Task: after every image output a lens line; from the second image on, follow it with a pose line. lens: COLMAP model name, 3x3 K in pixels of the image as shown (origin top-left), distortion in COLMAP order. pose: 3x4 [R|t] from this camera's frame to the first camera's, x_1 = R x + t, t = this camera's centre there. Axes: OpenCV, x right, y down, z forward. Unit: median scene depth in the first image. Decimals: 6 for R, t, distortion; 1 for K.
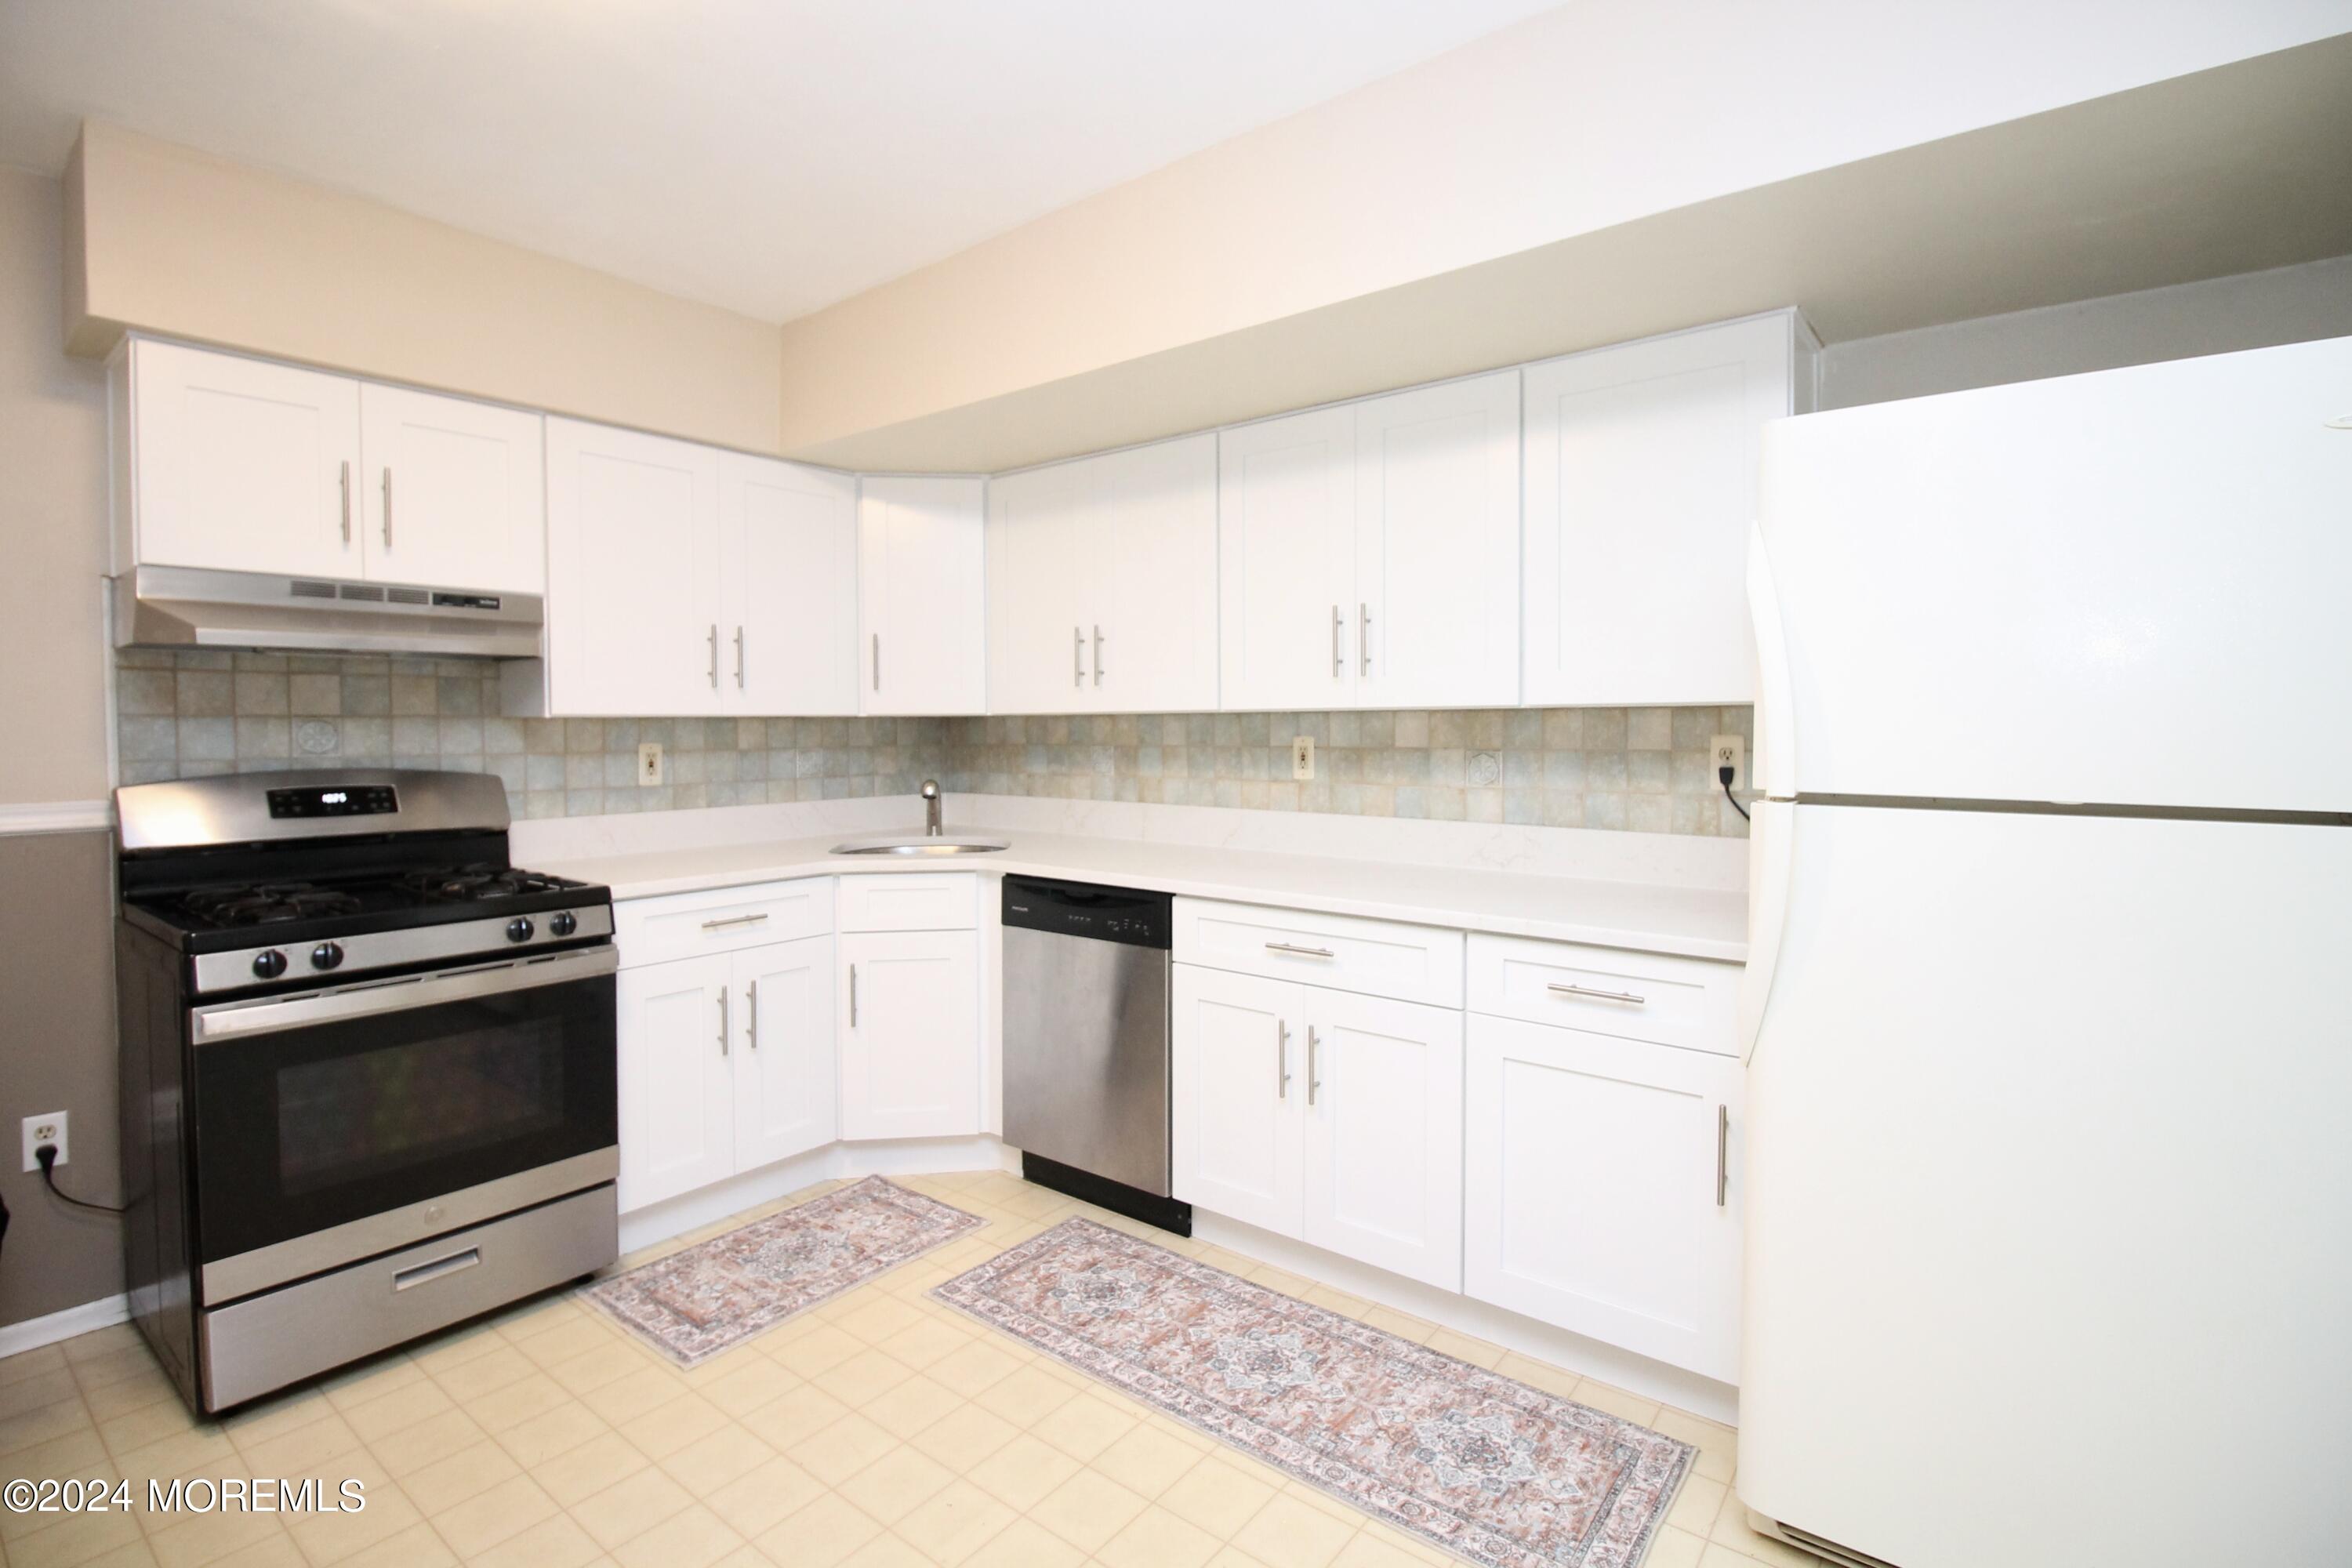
lens RADIAL K [[1101.6, 0, 1191.3], [0, 1101.6, 756.9], [0, 0, 1]] dist [-0.005987, -0.010772]
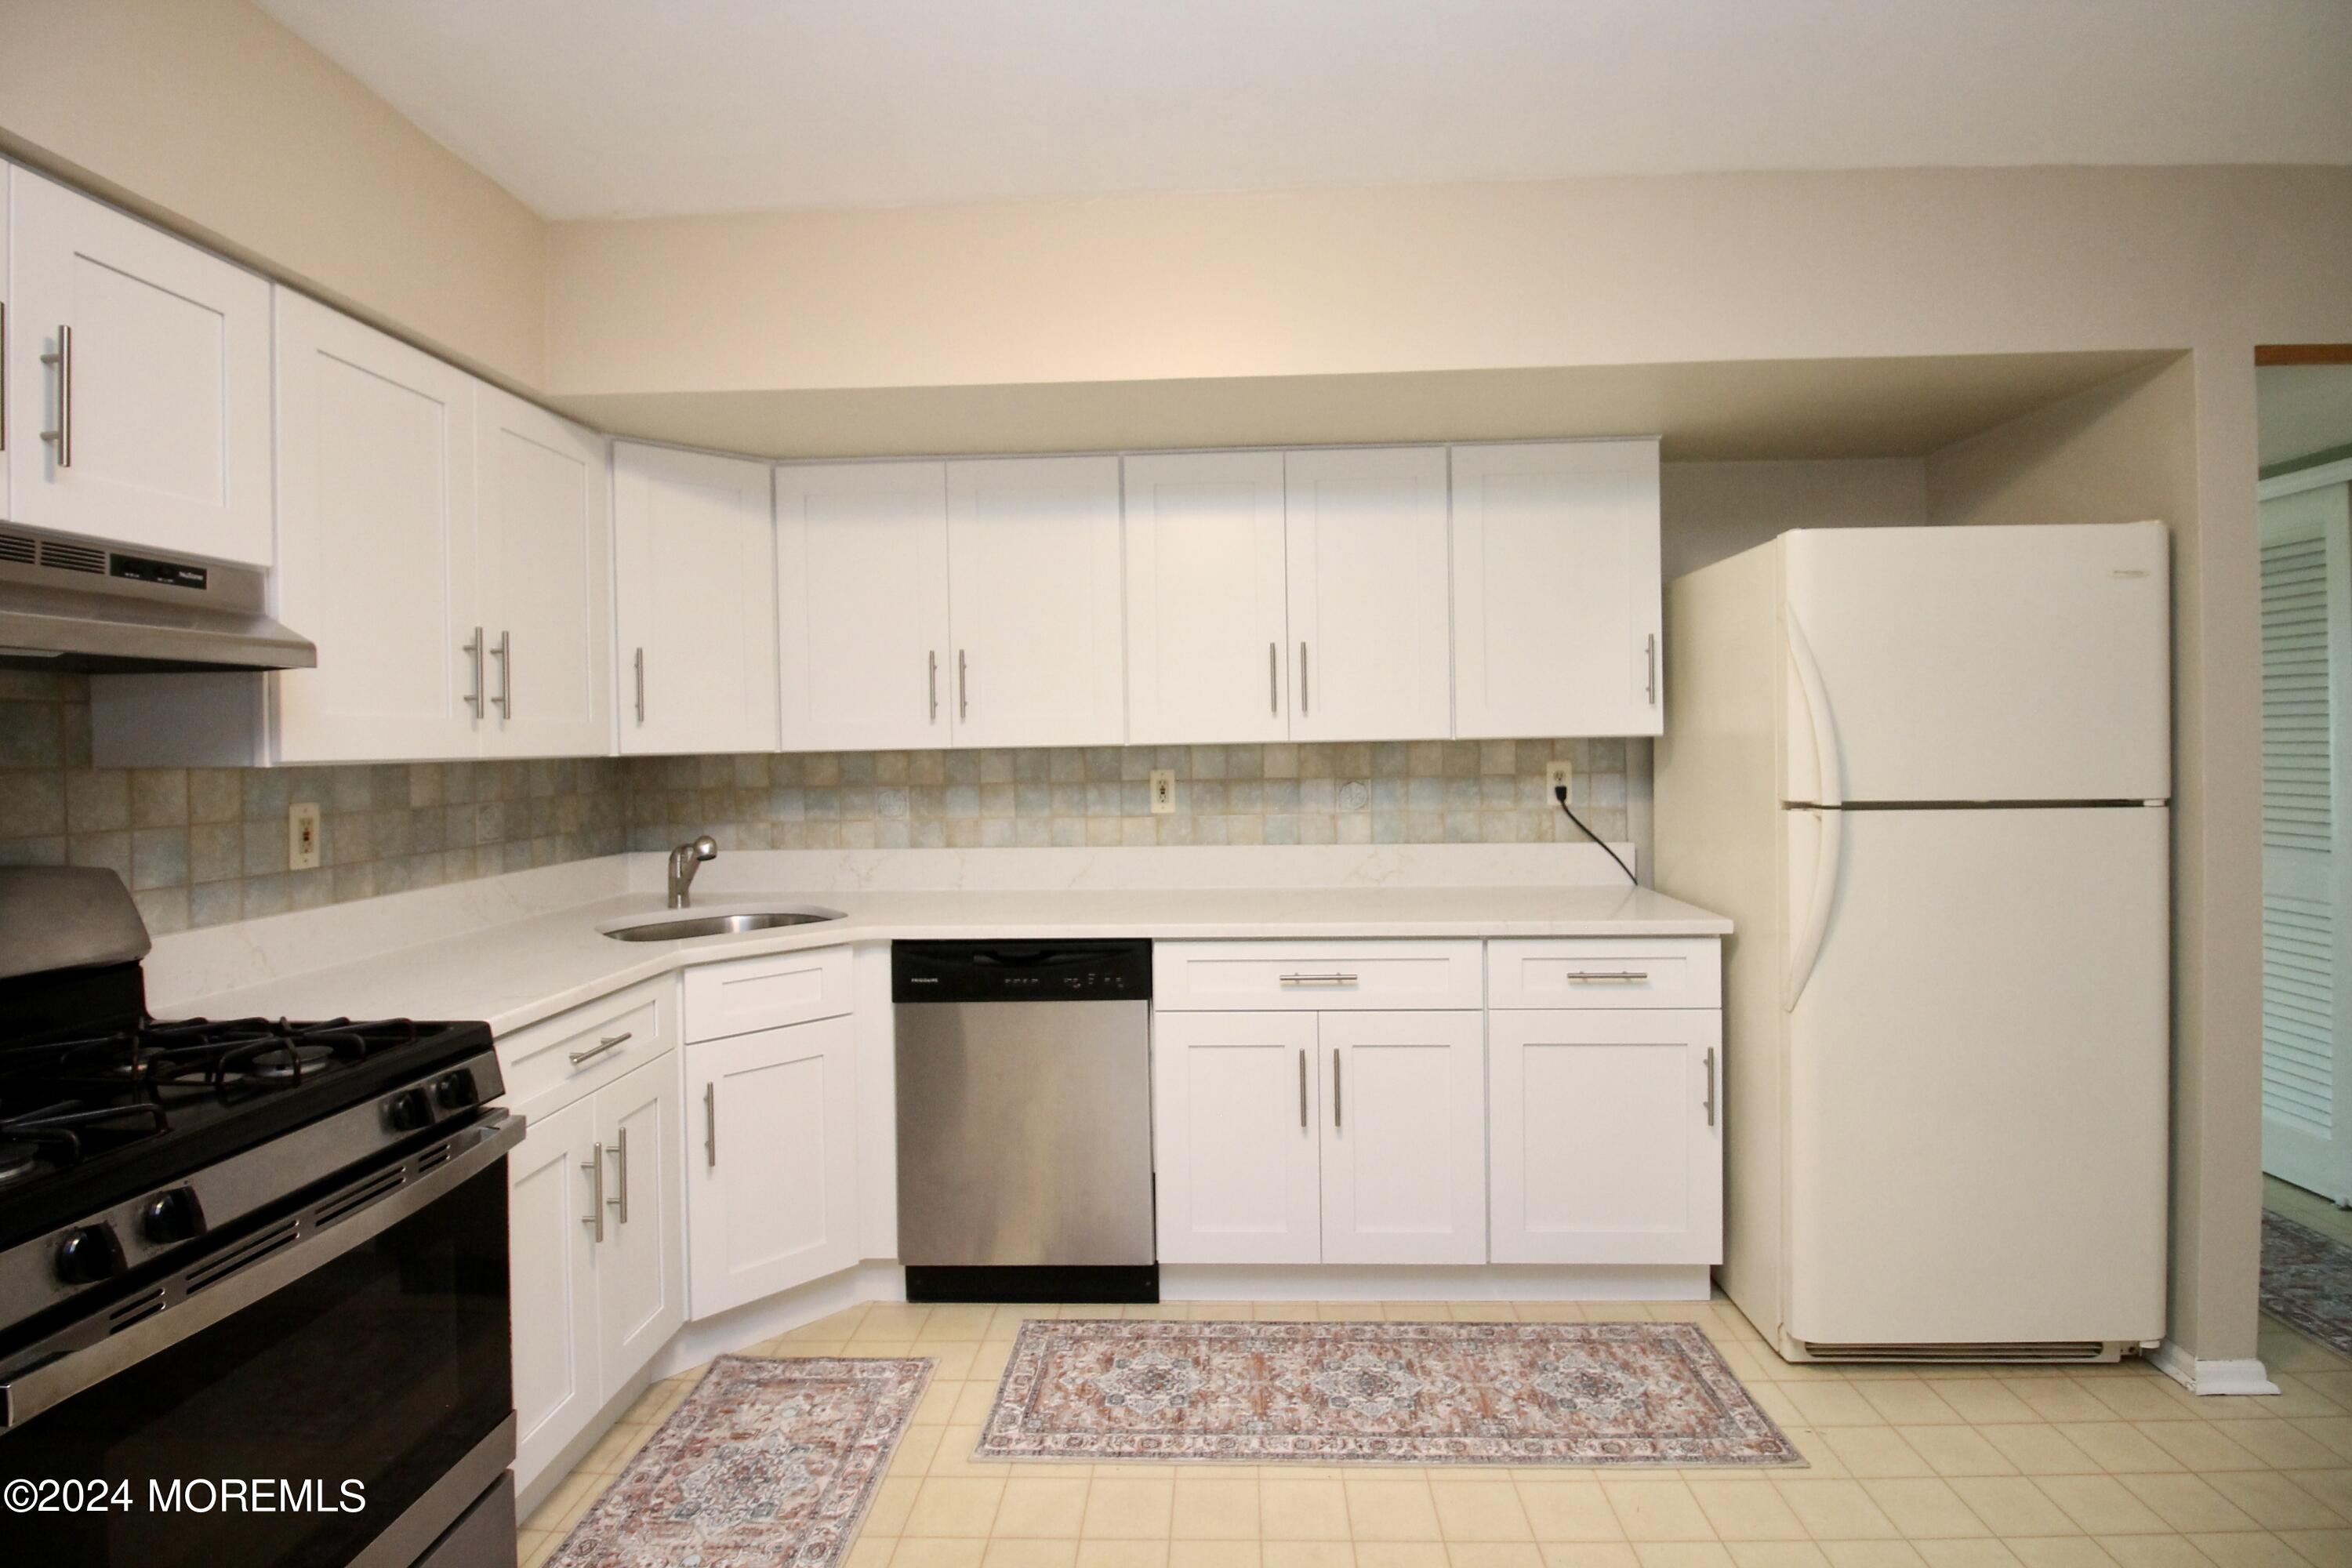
lens RADIAL K [[1101.6, 0, 1201.8], [0, 1101.6, 755.0], [0, 0, 1]] dist [-0.005987, -0.010772]
pose [[0.812319, -0.014963, 0.583022, -0.462114], [0.030982, 0.999366, -0.017519, -0.013993], [-0.582390, 0.032294, 0.812268, 0.175581]]
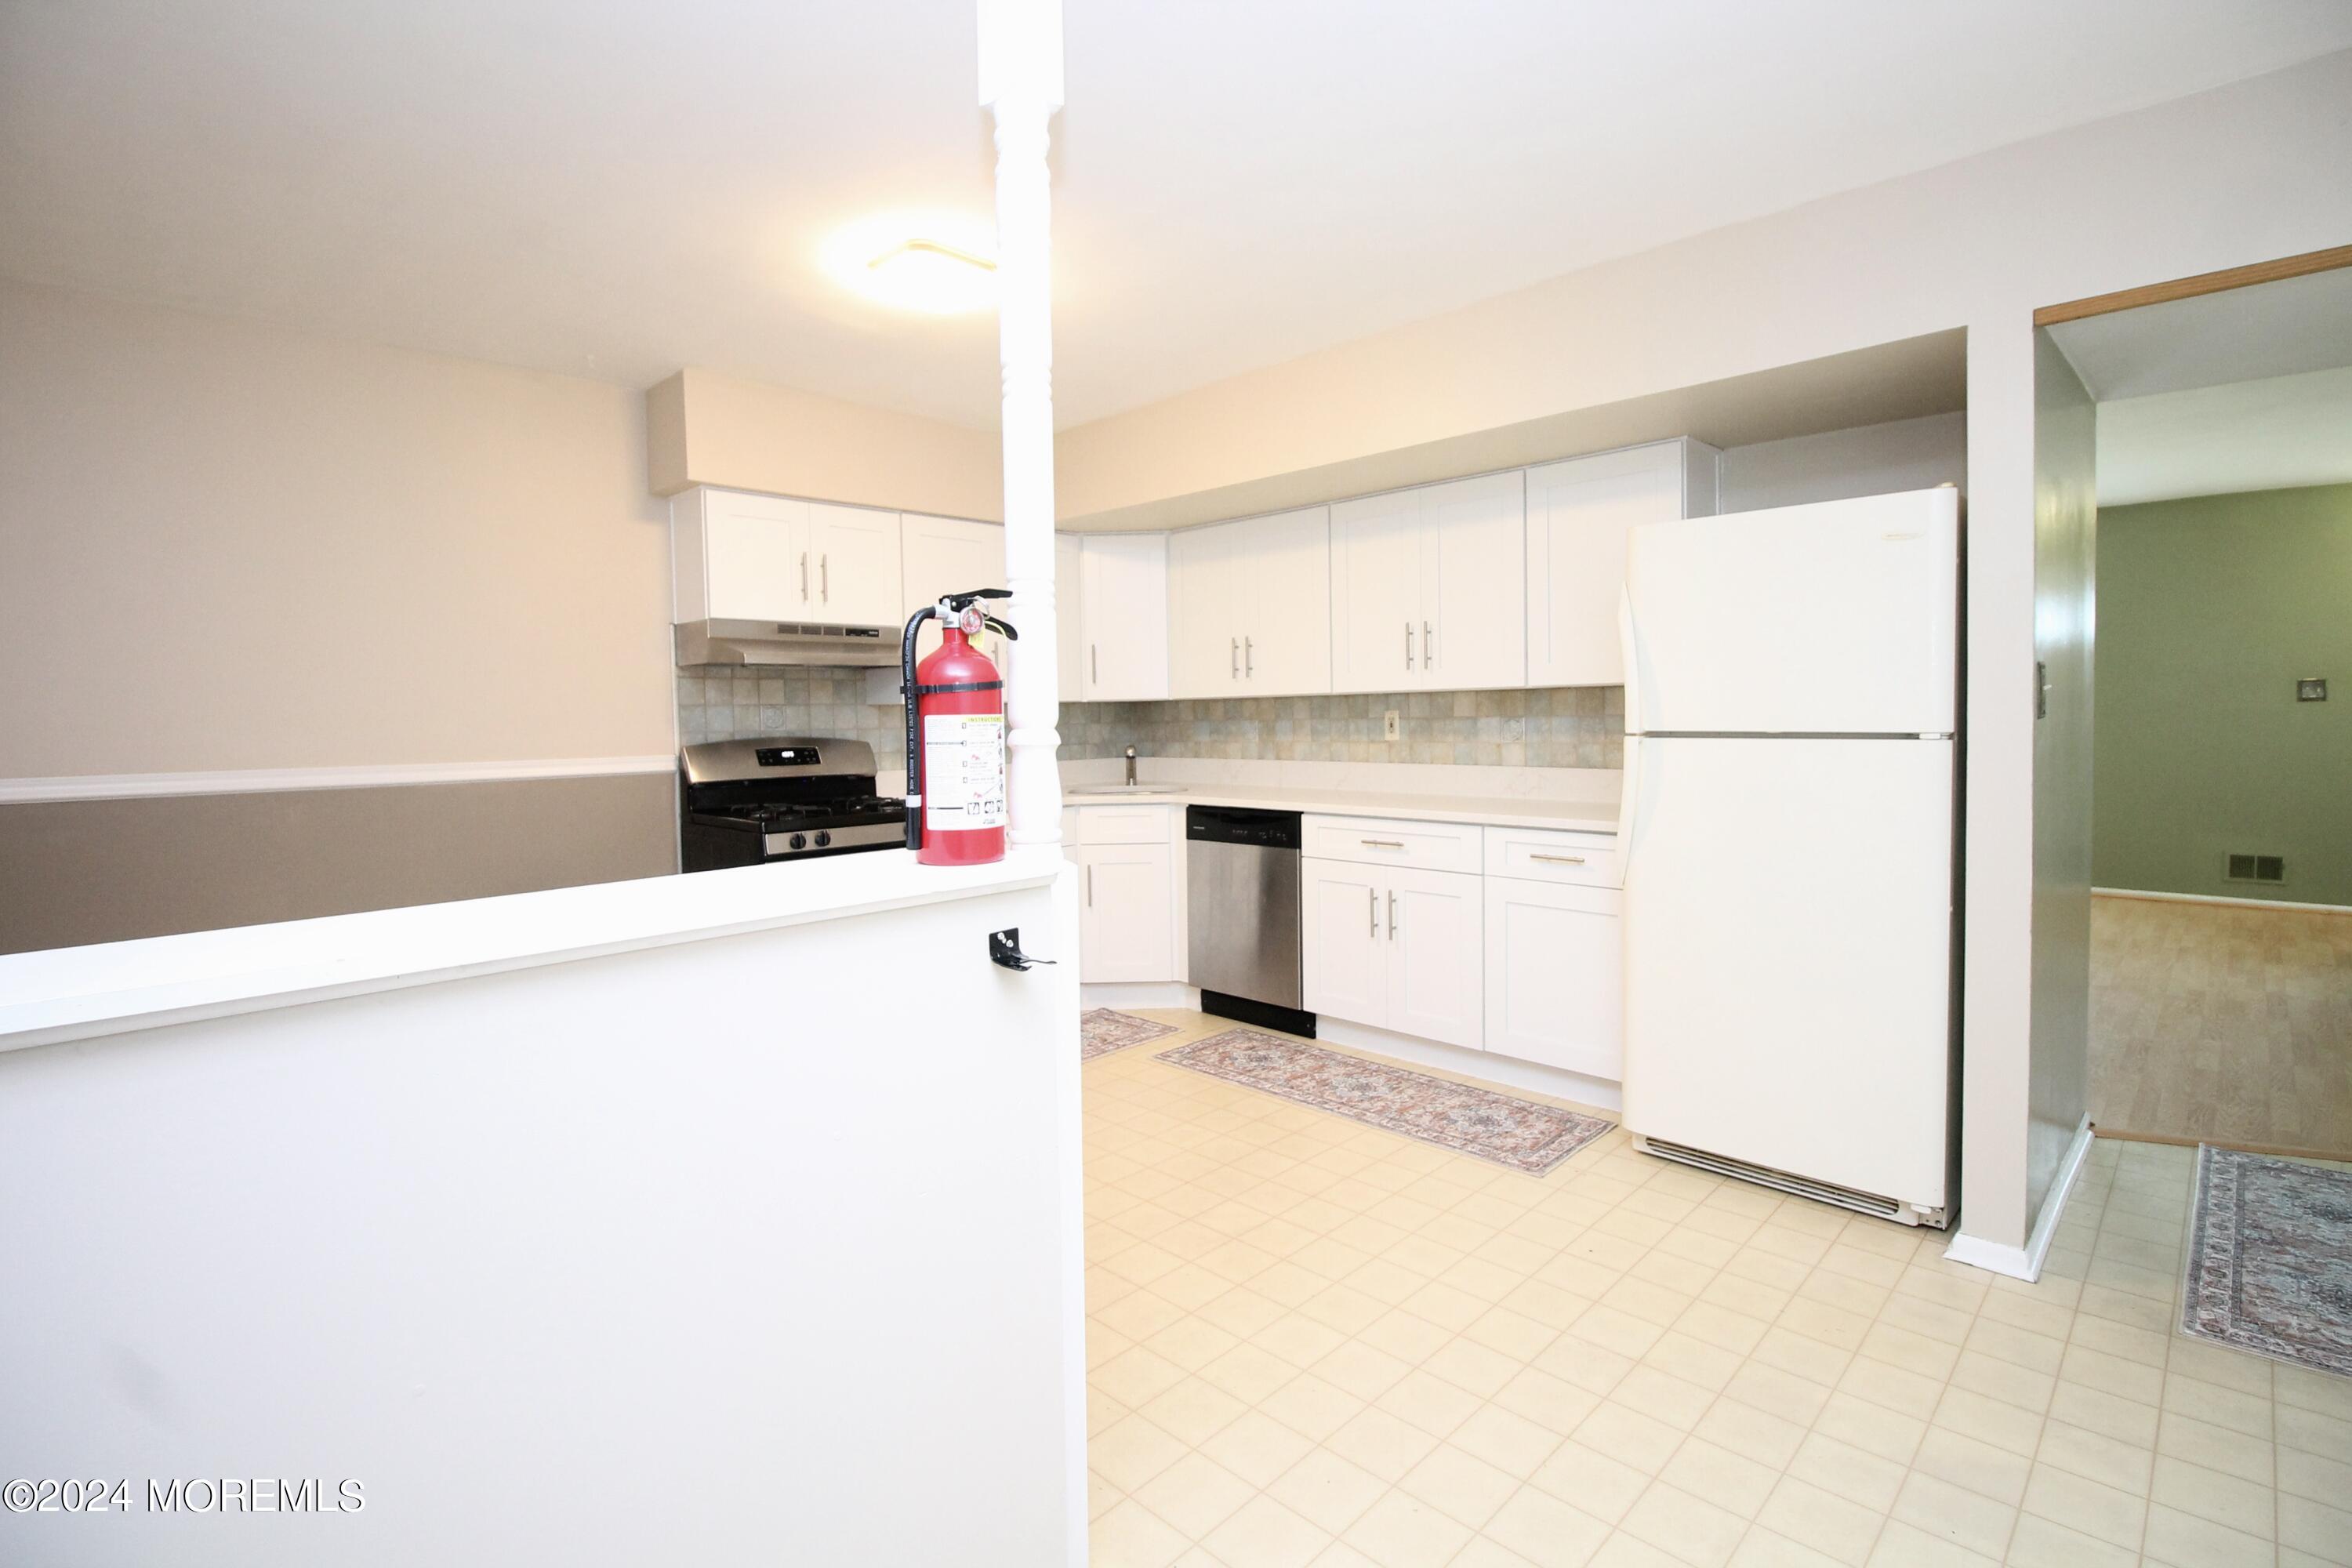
lens RADIAL K [[1101.6, 0, 1189.4], [0, 1101.6, 759.7], [0, 0, 1]] dist [-0.005987, -0.010772]
pose [[0.993433, -0.008688, -0.114086, 0.002889], [0.010131, 0.999876, 0.012069, 0.026319], [0.113967, -0.013145, 0.993398, -0.476148]]
